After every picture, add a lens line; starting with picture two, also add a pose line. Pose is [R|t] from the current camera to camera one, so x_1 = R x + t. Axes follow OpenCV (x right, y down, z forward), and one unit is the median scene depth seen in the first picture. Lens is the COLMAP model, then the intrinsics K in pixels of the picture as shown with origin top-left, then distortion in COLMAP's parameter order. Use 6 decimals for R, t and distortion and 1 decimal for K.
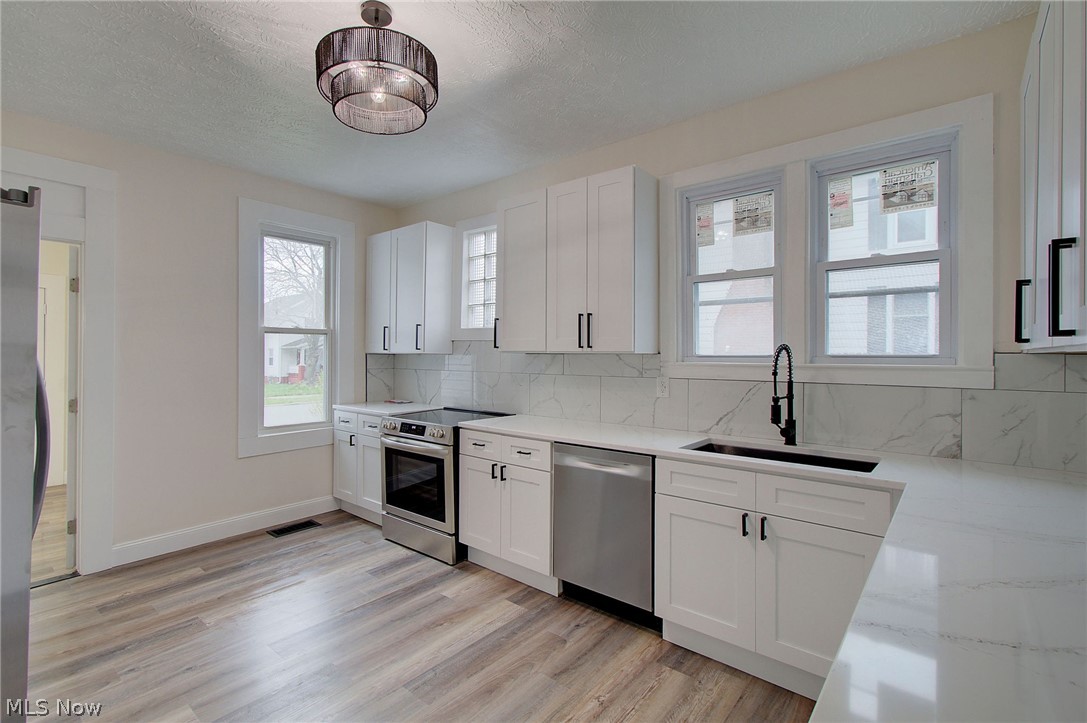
lens RADIAL K [[498.8, 0, 535.2], [0, 498.8, 357.1], [0, 0, 1]] dist [0.008121, -0.001677]
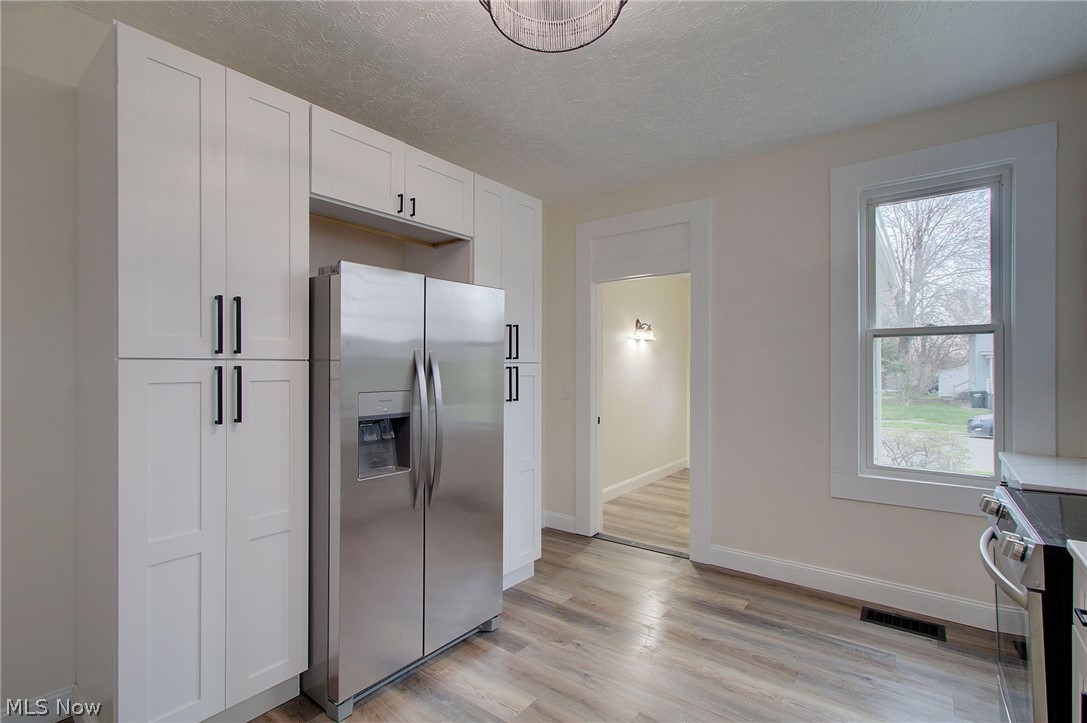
lens RADIAL K [[498.8, 0, 540.6], [0, 498.8, 366.7], [0, 0, 1]] dist [0.008121, -0.001677]
pose [[0.029307, -0.005408, -0.999556, 0.212111], [0.000665, 0.999985, -0.005390, -0.002026], [0.999570, -0.000506, 0.029310, 0.560563]]
